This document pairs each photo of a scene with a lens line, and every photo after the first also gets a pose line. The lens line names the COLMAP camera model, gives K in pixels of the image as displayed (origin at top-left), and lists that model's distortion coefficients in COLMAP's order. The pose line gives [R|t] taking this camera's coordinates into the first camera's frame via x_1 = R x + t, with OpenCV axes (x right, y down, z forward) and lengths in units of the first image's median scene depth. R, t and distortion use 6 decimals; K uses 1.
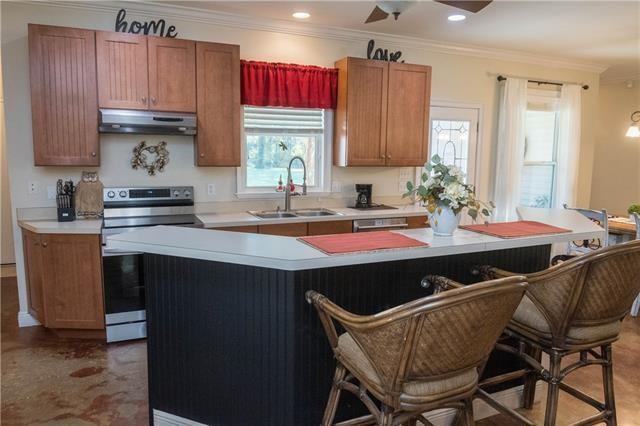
lens RADIAL K [[451.1, 0, 305.3], [0, 451.1, 209.1], [0, 0, 1]] dist [0.007782, -0.022292]
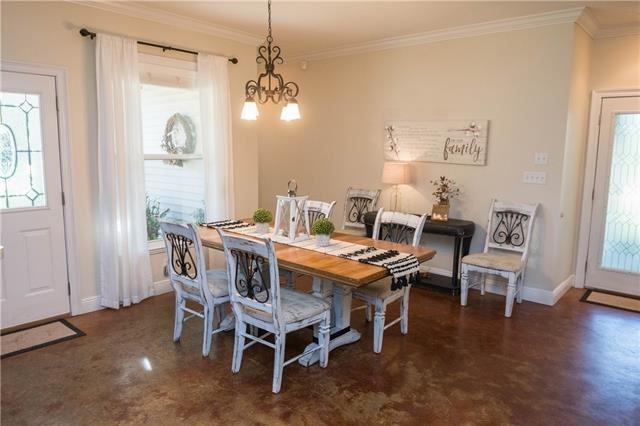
lens RADIAL K [[451.1, 0, 314.9], [0, 451.1, 214.6], [0, 0, 1]] dist [0.007782, -0.022292]
pose [[0.906030, -0.060471, 0.418872, 0.420104], [0.046803, 0.997985, 0.042840, -0.027755], [-0.420618, -0.019210, 0.907034, 0.220912]]
